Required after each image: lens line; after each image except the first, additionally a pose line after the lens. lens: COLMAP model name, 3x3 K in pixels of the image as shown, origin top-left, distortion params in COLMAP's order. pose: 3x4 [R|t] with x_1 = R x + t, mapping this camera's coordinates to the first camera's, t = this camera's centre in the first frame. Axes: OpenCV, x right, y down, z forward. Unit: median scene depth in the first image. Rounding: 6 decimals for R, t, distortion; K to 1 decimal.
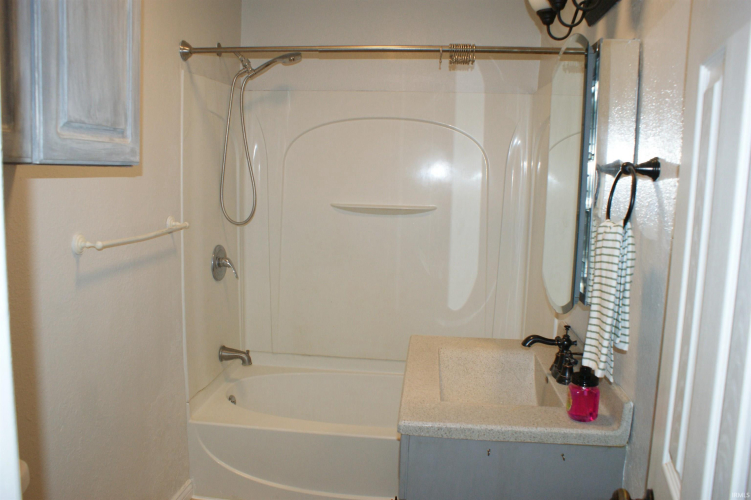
lens RADIAL K [[607.9, 0, 373.1], [0, 607.9, 211.6], [0, 0, 1]] dist [-0.117309, 0.095049]
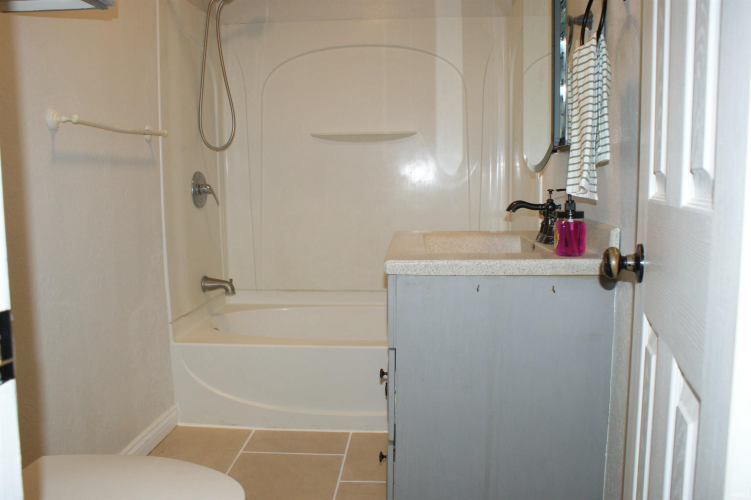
lens RADIAL K [[607.9, 0, 375.1], [0, 607.9, 250.0], [0, 0, 1]] dist [-0.117309, 0.095049]
pose [[0.998810, -0.037747, 0.030890, -0.001570], [0.038132, 0.999201, -0.011967, 0.208538], [-0.030414, 0.013131, 0.999451, 0.006286]]
